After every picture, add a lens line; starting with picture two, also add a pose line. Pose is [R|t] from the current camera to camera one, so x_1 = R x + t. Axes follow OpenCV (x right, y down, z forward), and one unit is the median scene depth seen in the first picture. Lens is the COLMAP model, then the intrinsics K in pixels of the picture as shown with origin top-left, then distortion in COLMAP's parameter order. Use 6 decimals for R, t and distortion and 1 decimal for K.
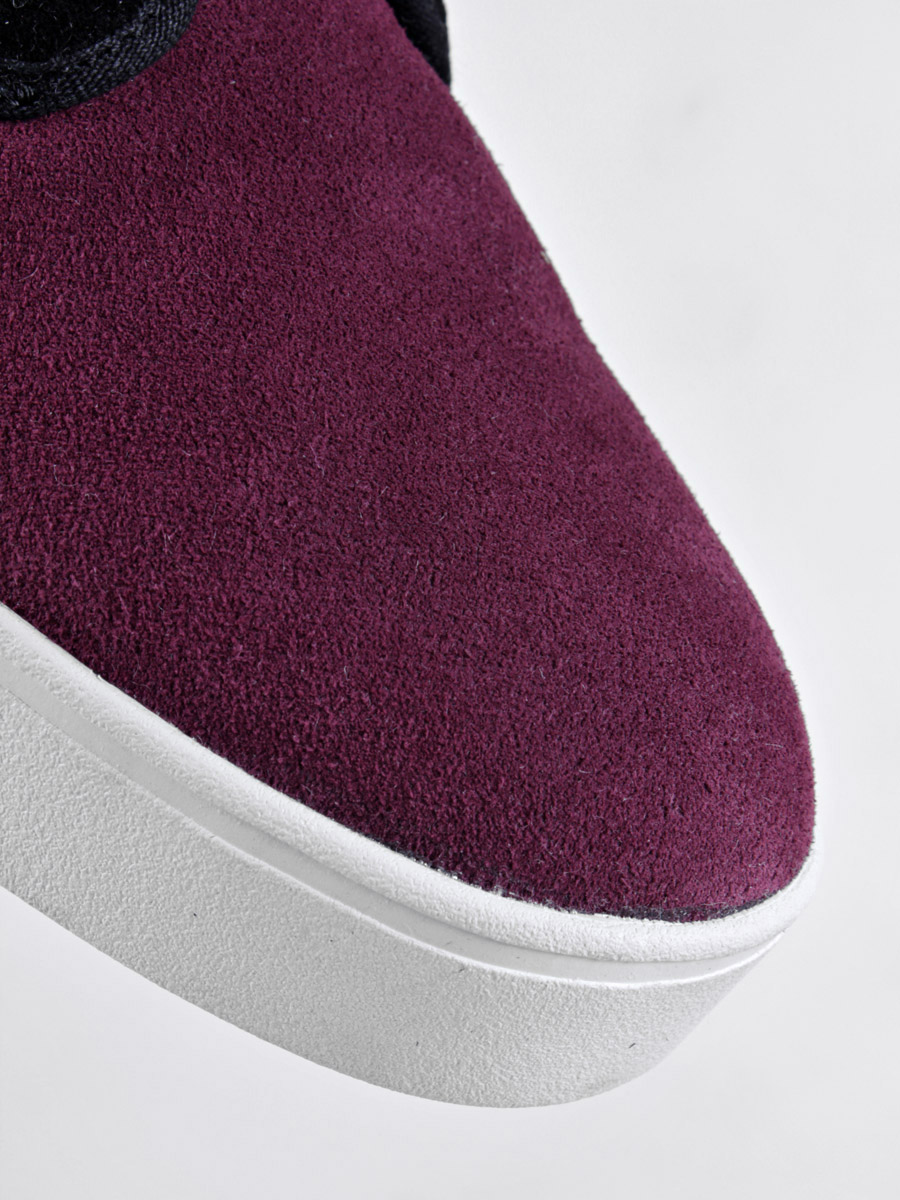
lens RADIAL K [[2971.6, 0, 450.3], [0, 2971.6, 601.0], [0, 0, 1]] dist [-0.027798, 0.000000]
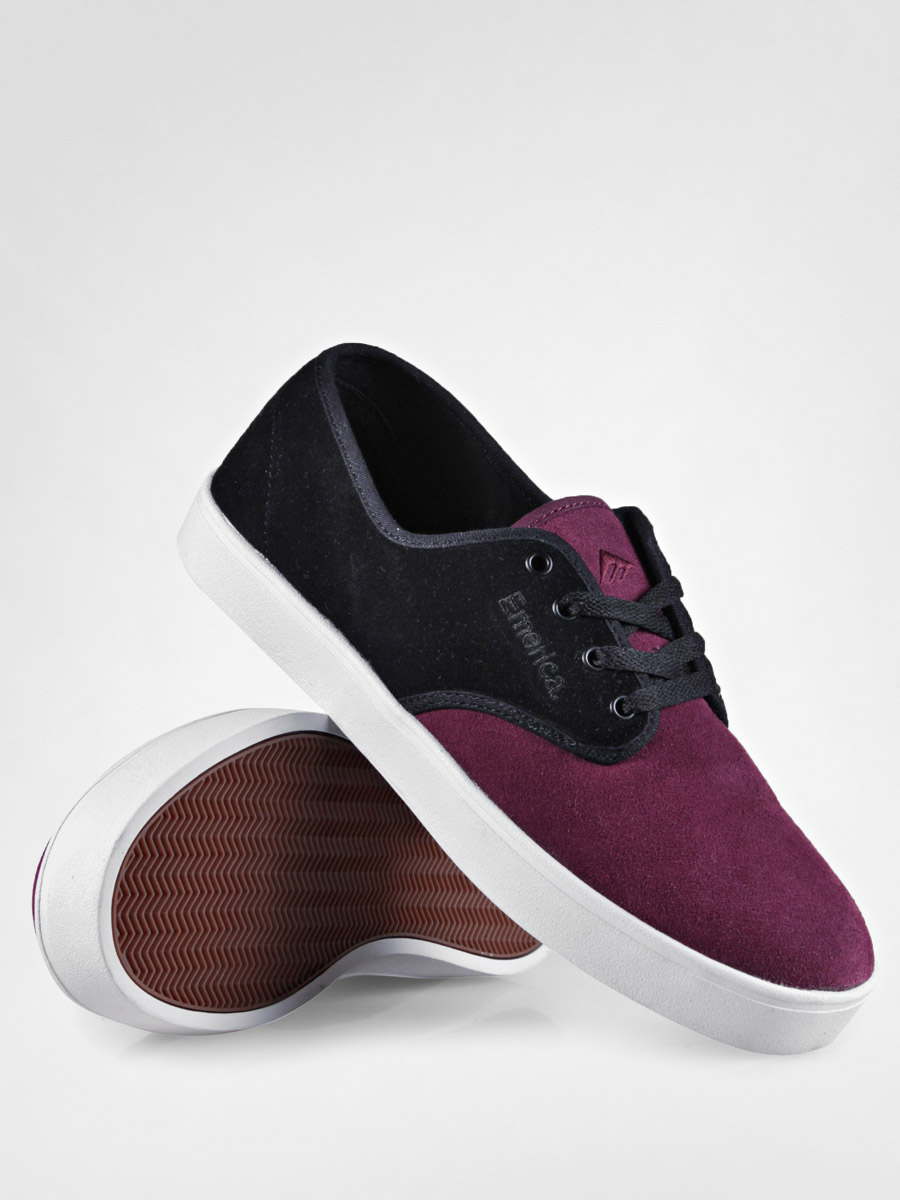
lens RADIAL K [[2971.6, 0, 448.6], [0, 2971.6, 599.4], [0, 0, 1]] dist [-0.027798, 0.000000]
pose [[0.996213, -0.086797, -0.005120, -0.295236], [0.085685, 0.990040, -0.111707, 0.009401], [0.014765, 0.110846, 0.993728, -2.310327]]
